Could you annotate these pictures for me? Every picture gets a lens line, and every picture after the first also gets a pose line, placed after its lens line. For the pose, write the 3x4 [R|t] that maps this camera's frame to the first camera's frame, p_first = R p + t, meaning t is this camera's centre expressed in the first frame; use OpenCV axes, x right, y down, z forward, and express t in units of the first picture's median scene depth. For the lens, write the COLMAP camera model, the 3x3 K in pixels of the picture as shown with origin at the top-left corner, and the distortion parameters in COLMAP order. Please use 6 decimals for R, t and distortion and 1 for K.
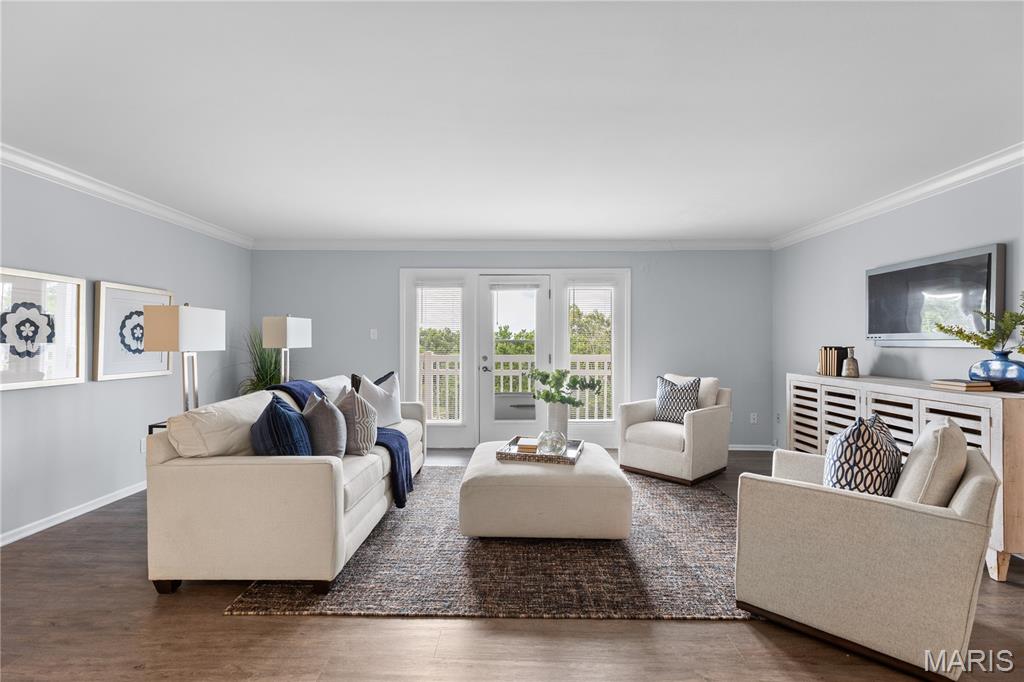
lens RADIAL K [[464.1, 0, 512.0], [0, 464.1, 341.0], [0, 0, 1]] dist [0.002669, 0.000498]
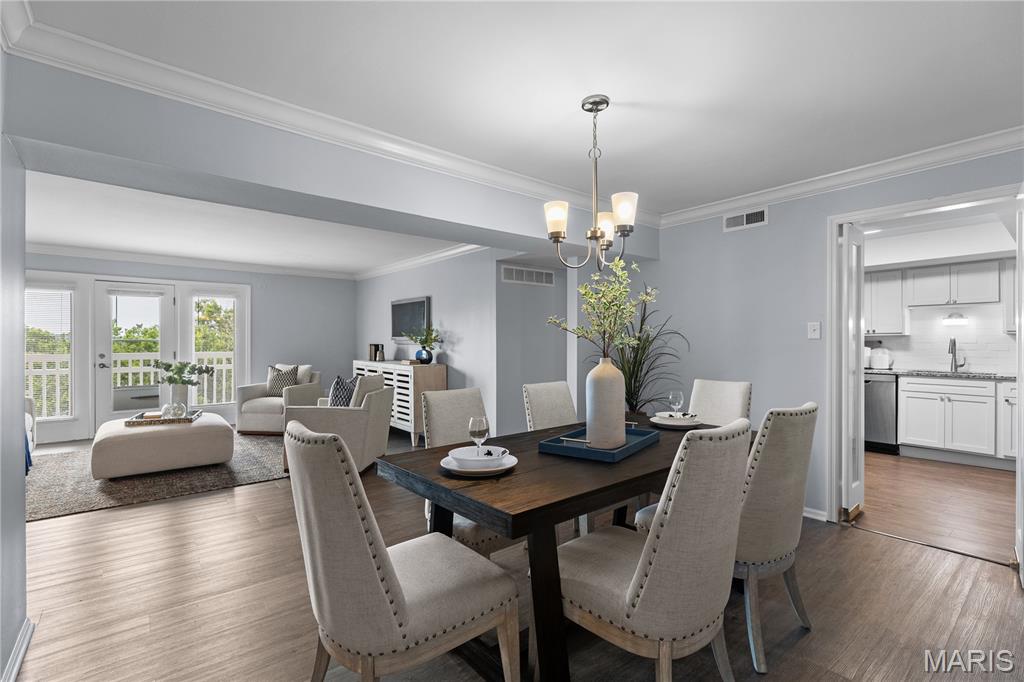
lens RADIAL K [[464.1, 0, 512.0], [0, 464.1, 341.0], [0, 0, 1]] dist [0.002669, 0.000498]
pose [[0.763817, -0.000619, 0.645432, -0.039715], [-0.002779, 0.999987, 0.004247, -0.009036], [-0.645426, -0.005037, 0.763806, -0.695071]]
